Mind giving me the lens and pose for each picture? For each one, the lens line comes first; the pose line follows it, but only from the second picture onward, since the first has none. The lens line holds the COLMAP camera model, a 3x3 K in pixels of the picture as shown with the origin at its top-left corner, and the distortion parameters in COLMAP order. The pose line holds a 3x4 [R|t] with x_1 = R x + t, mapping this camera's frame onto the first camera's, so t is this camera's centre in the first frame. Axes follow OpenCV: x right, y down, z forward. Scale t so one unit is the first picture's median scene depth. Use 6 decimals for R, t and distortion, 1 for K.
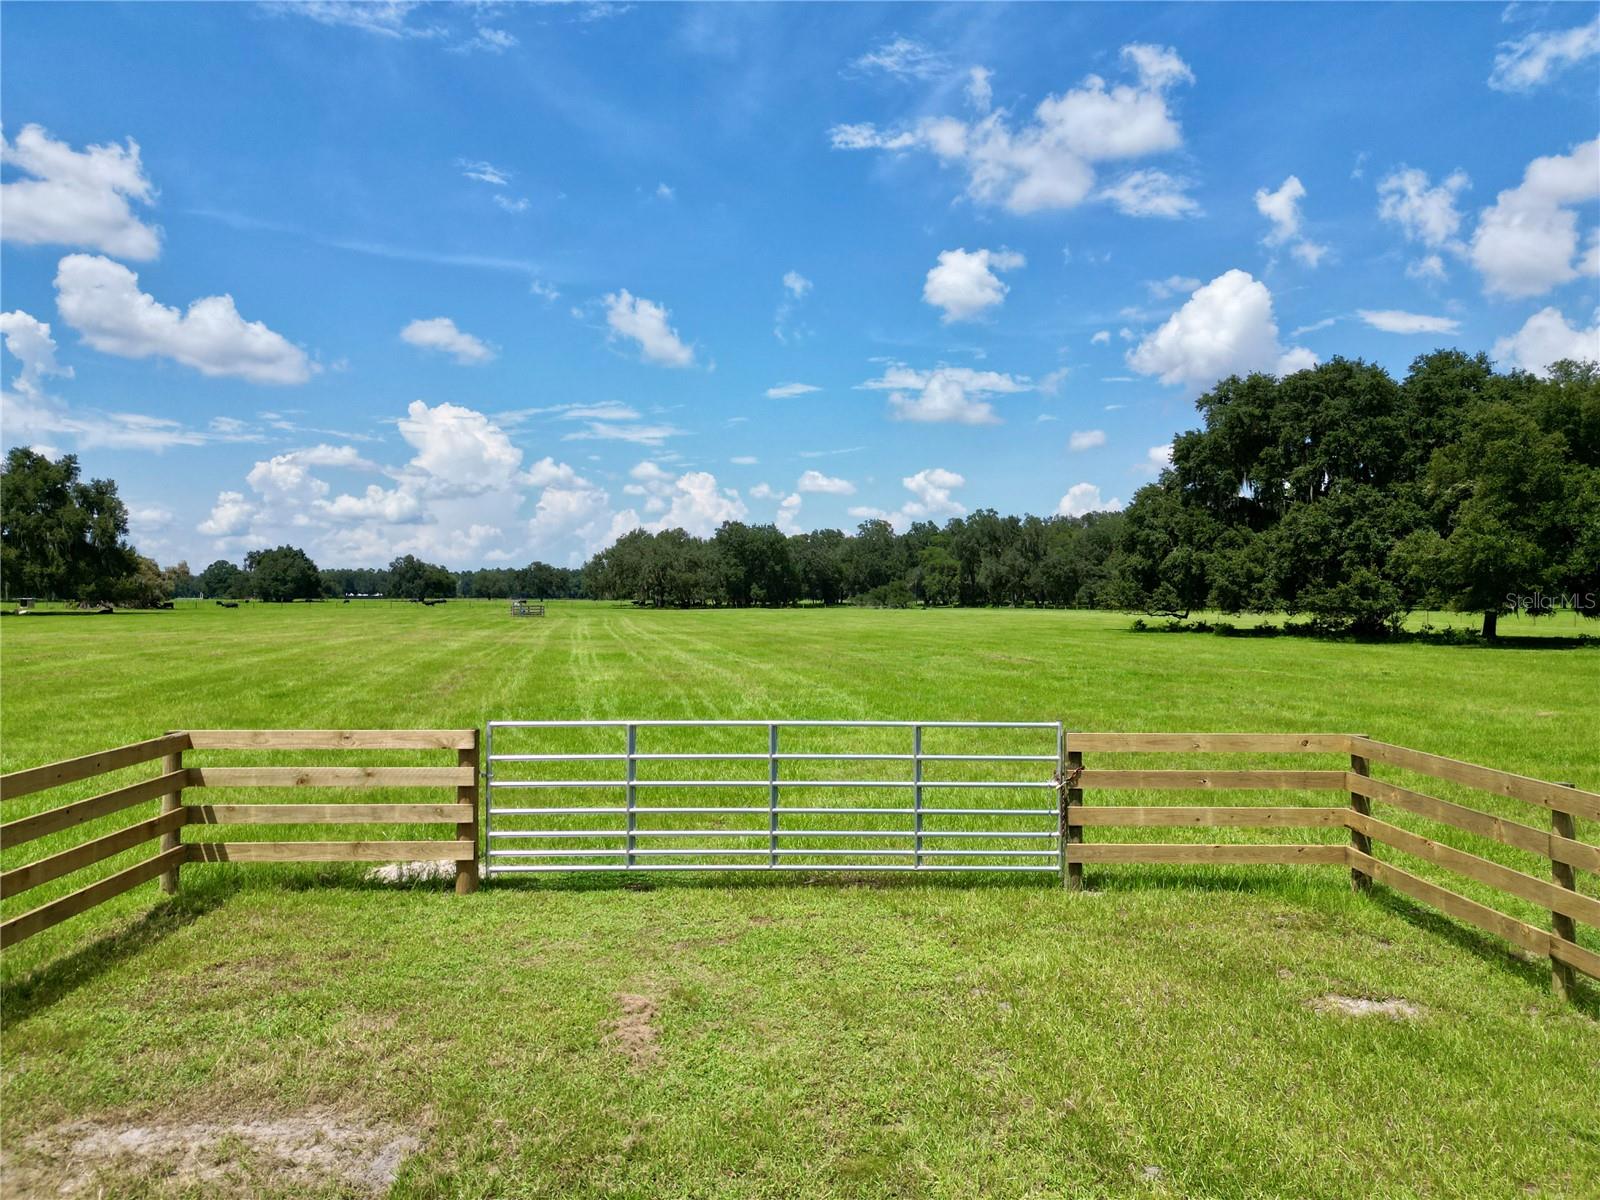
lens RADIAL K [[1126.1, 0, 793.4], [0, 1126.1, 593.8], [0, 0, 1]] dist [0.065226, -0.057599]
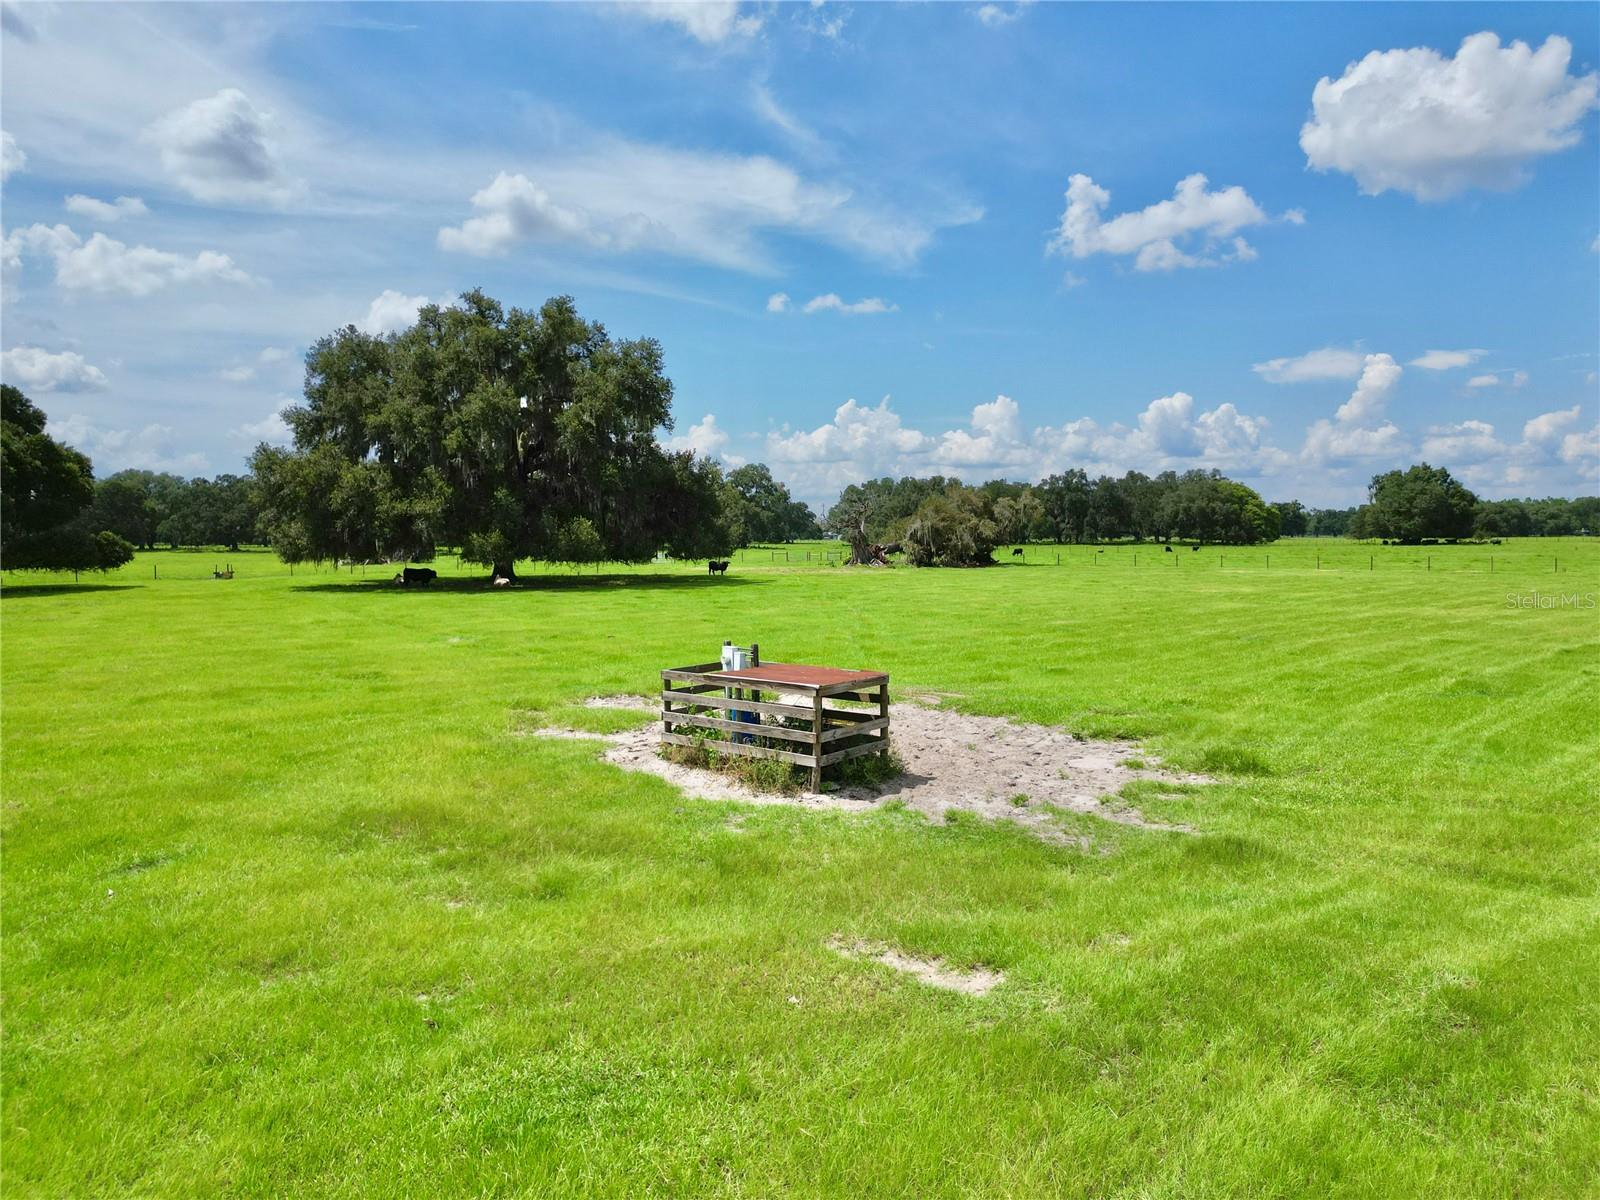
lens RADIAL K [[1126.1, 0, 804.7], [0, 1126.1, 596.9], [0, 0, 1]] dist [0.065226, -0.057599]
pose [[0.521069, 0.041461, -0.852507, -0.095912], [0.009624, 0.998471, 0.054442, -0.005724], [0.853460, -0.036573, 0.519873, 0.810769]]
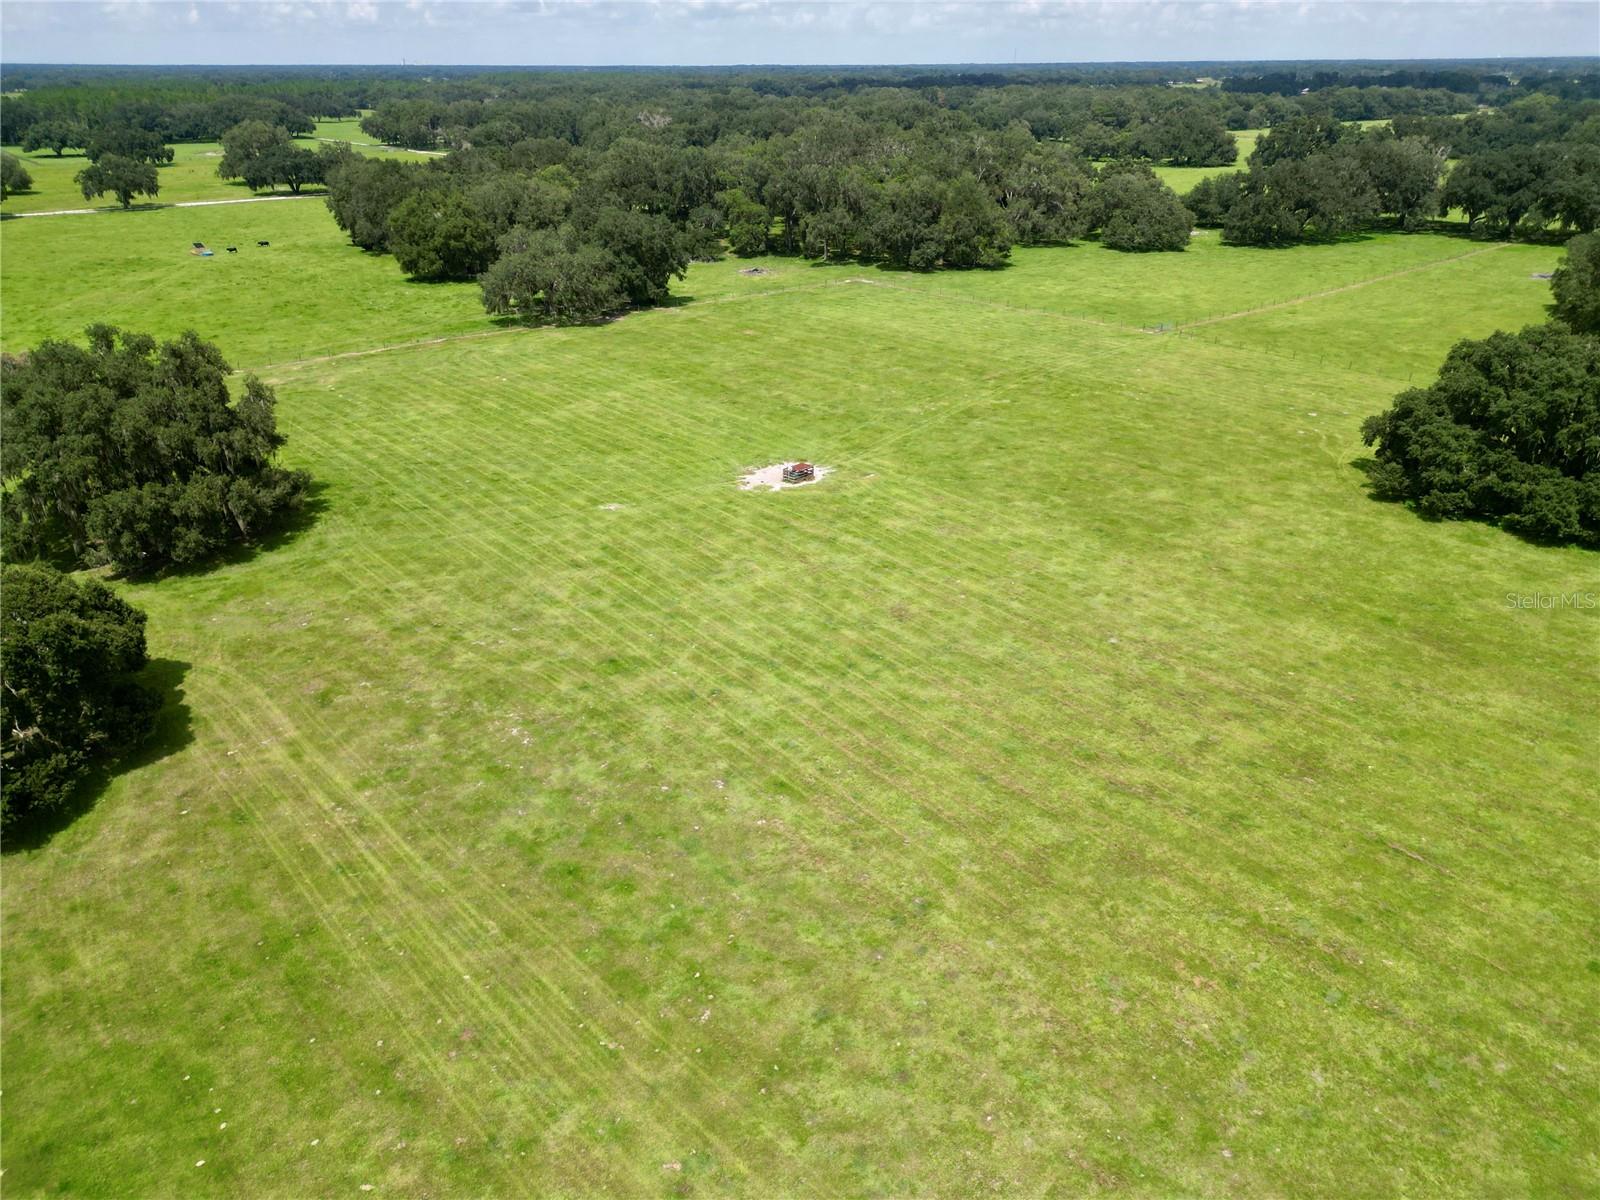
lens RADIAL K [[1126.1, 0, 789.8], [0, 1126.1, 606.2], [0, 0, 1]] dist [0.065226, -0.057599]
pose [[0.893981, -0.201224, 0.400382, -0.613678], [0.007180, 0.899821, 0.436200, -0.298307], [-0.448047, -0.387080, 0.805868, 0.066707]]
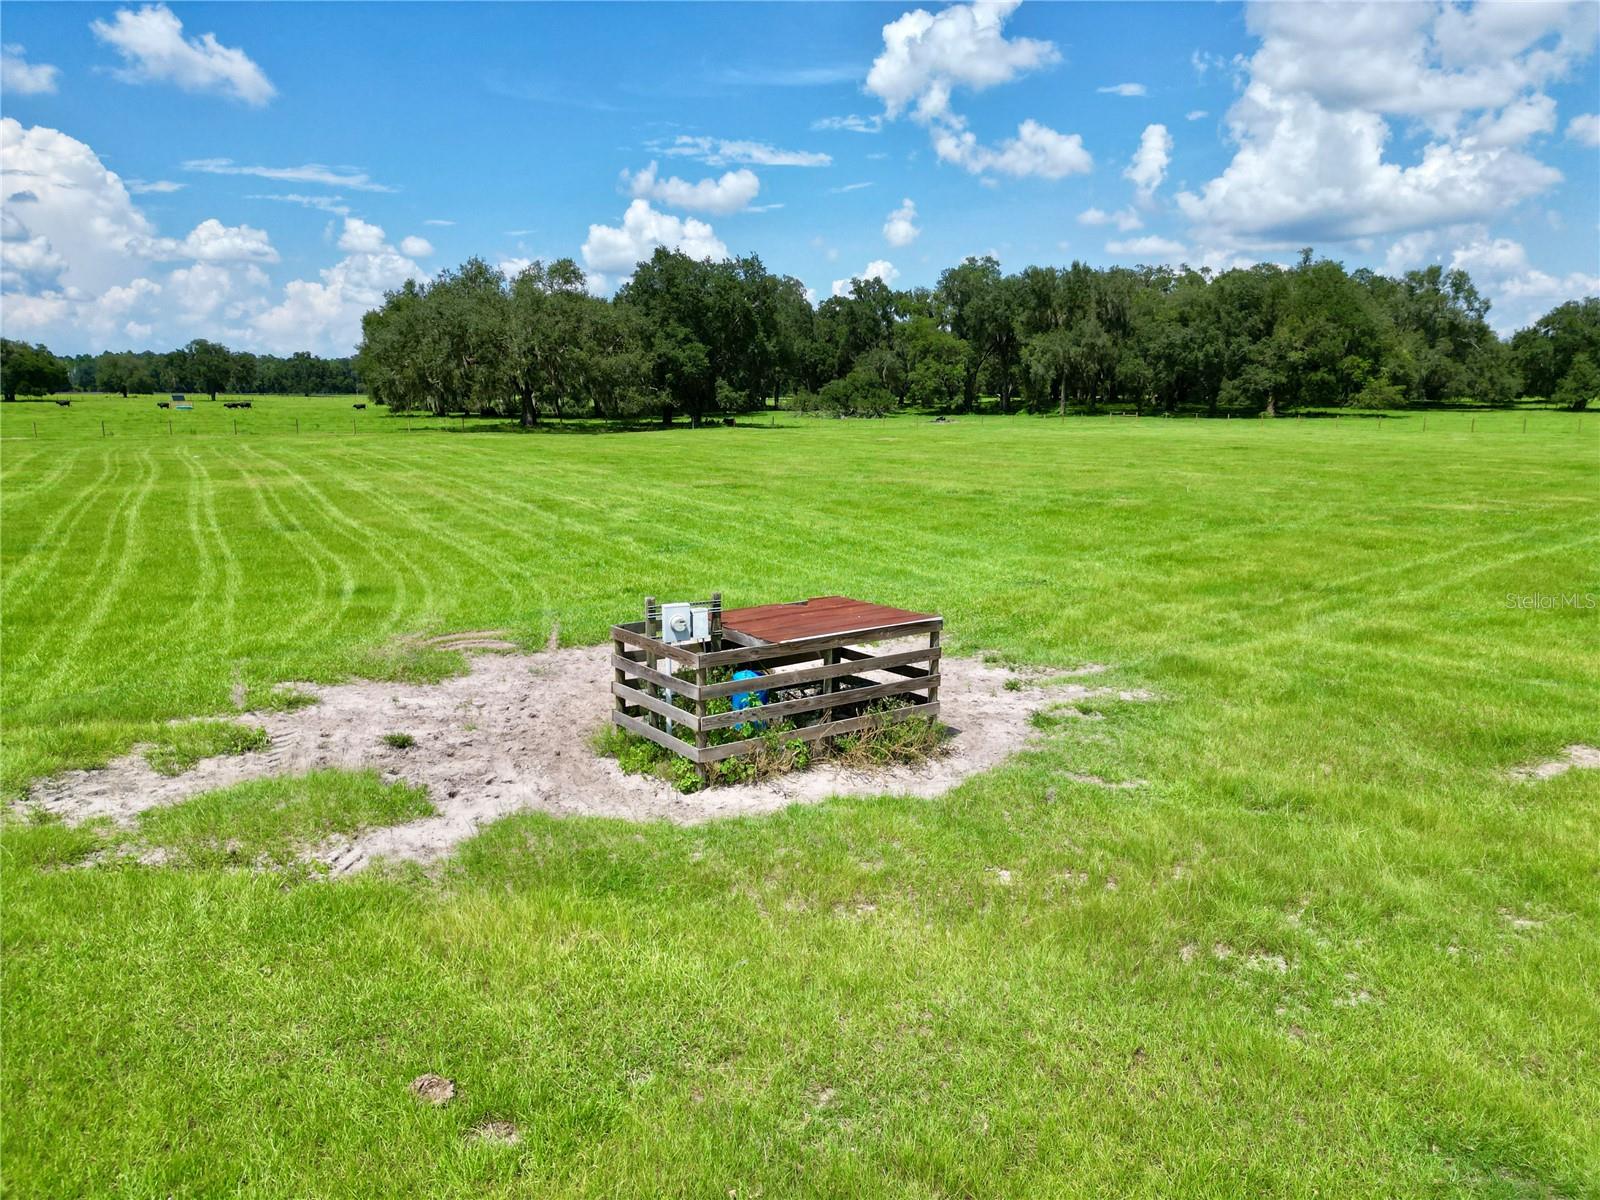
lens RADIAL K [[1126.1, 0, 799.2], [0, 1126.1, 598.3], [0, 0, 1]] dist [0.065226, -0.057599]
pose [[0.964253, -0.051606, 0.259909, -0.227479], [0.002431, 0.982534, 0.186066, -0.009460], [-0.264971, -0.178783, 0.947537, 0.783273]]
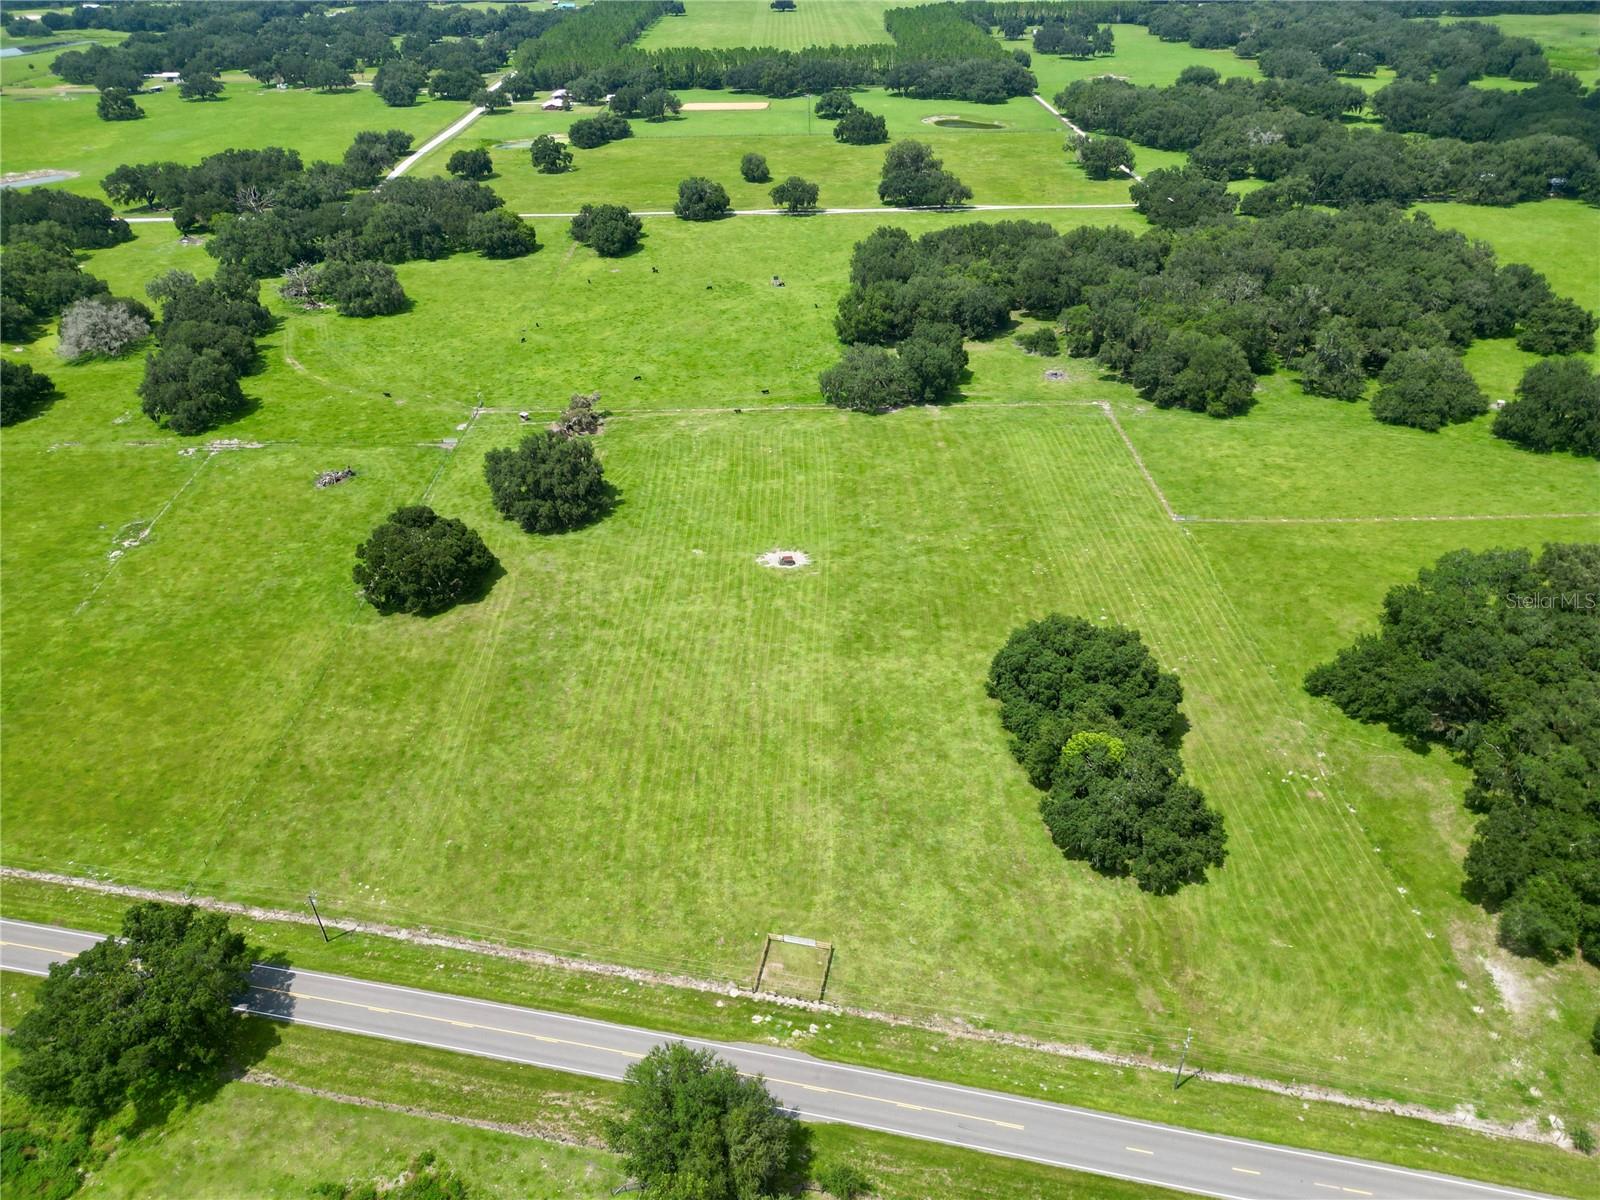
lens RADIAL K [[1126.1, 0, 777.4], [0, 1126.1, 592.9], [0, 0, 1]] dist [0.065226, -0.057599]
pose [[0.971616, 0.104096, -0.212430, 0.199951], [0.024676, 0.848485, 0.528643, -0.965715], [0.235274, -0.518880, 0.821833, -0.757525]]
